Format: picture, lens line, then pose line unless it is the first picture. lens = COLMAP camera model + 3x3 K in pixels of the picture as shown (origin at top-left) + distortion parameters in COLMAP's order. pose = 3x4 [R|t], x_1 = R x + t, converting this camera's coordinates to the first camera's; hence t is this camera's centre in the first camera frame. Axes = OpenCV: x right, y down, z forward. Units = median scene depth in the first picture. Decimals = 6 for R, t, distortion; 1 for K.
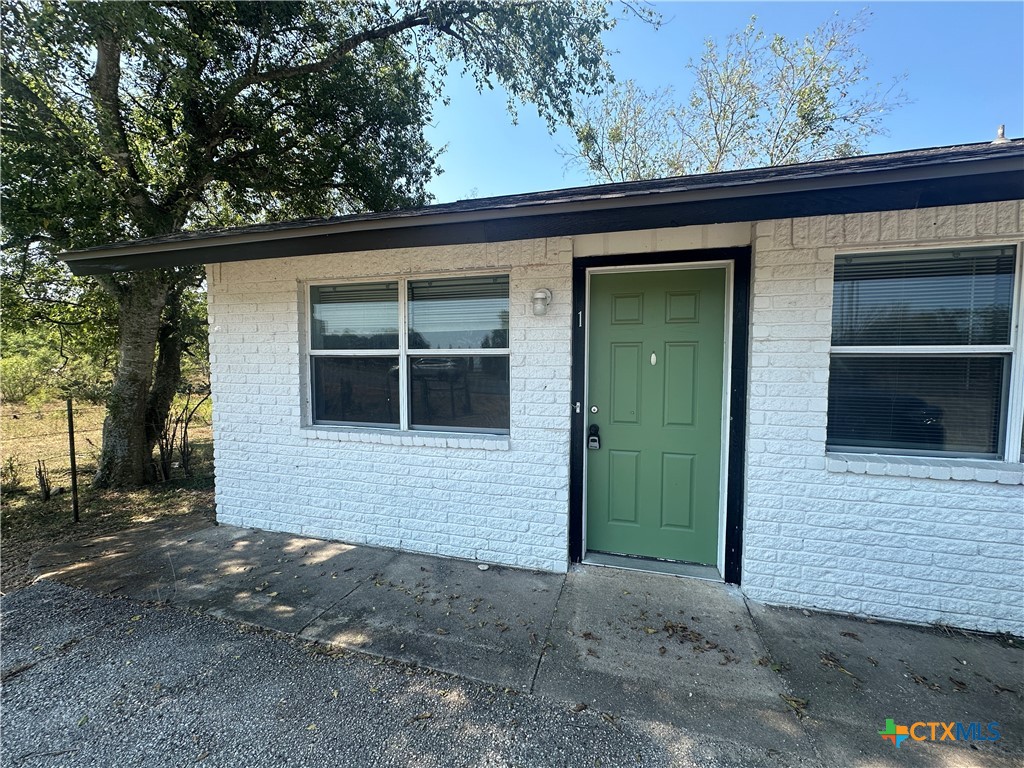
lens RADIAL K [[407.1, 0, 514.1], [0, 407.1, 386.0], [0, 0, 1]] dist [-0.000008, 0.000351]
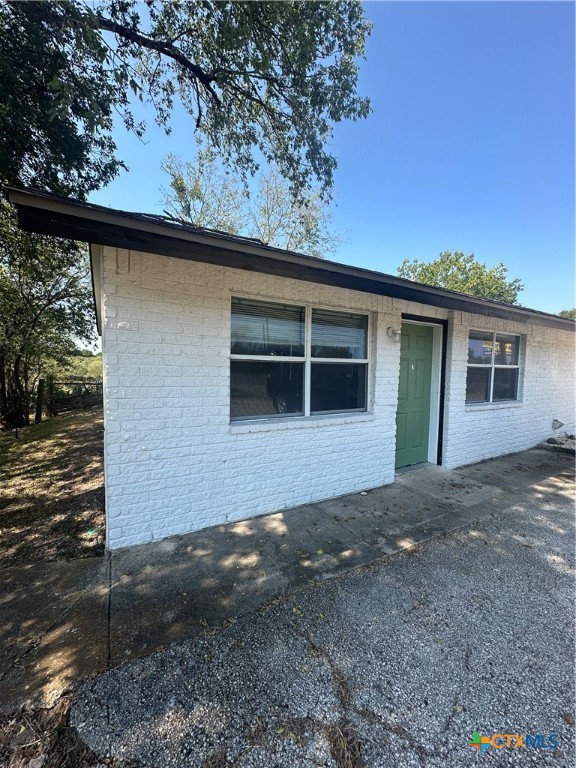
lens RADIAL K [[305.3, 0, 287.2], [0, 305.3, 383.7], [0, 0, 1]] dist [-0.000008, 0.000351]
pose [[0.700493, -0.029414, 0.713053, -1.091827], [0.020679, 0.999567, 0.020918, -0.025545], [-0.713360, 0.000092, 0.700798, 0.342279]]
